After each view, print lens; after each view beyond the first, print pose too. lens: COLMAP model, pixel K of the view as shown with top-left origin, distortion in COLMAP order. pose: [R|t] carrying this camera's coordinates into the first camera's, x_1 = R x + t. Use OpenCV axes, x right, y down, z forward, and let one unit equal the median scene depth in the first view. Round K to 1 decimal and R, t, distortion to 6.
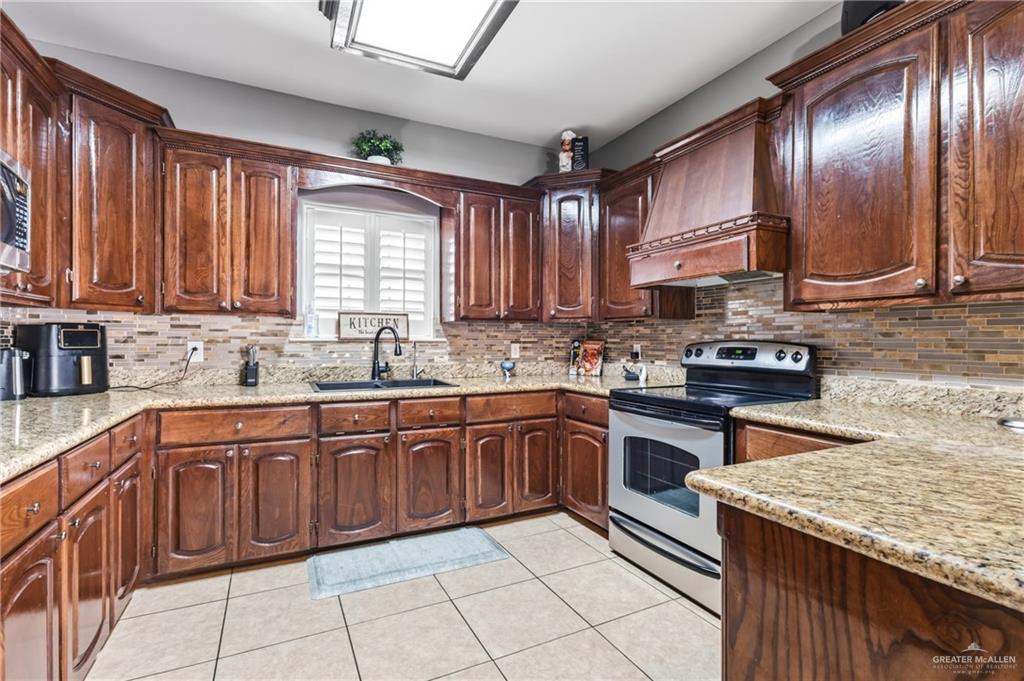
lens RADIAL K [[478.0, 0, 512.7], [0, 478.0, 341.0], [0, 0, 1]] dist [0.000265, 0.000842]
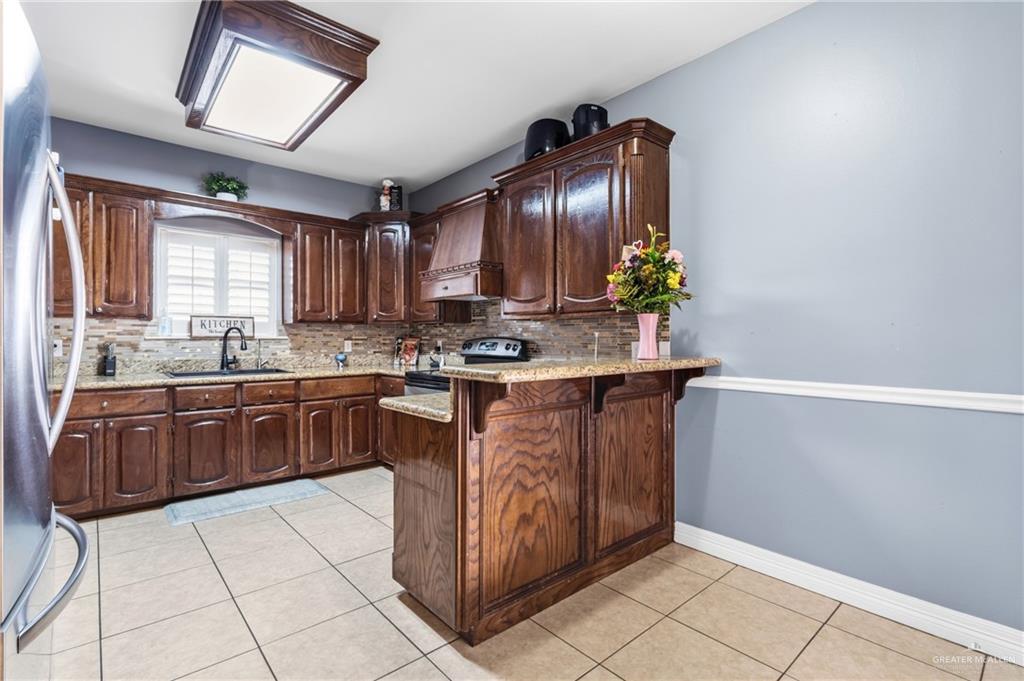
lens RADIAL K [[478.0, 0, 514.8], [0, 478.0, 337.5], [0, 0, 1]] dist [0.000265, 0.000842]
pose [[0.967264, -0.002075, 0.253763, 0.147495], [0.002745, 0.999994, -0.002286, 0.002001], [-0.253756, 0.002908, 0.967264, -0.452583]]
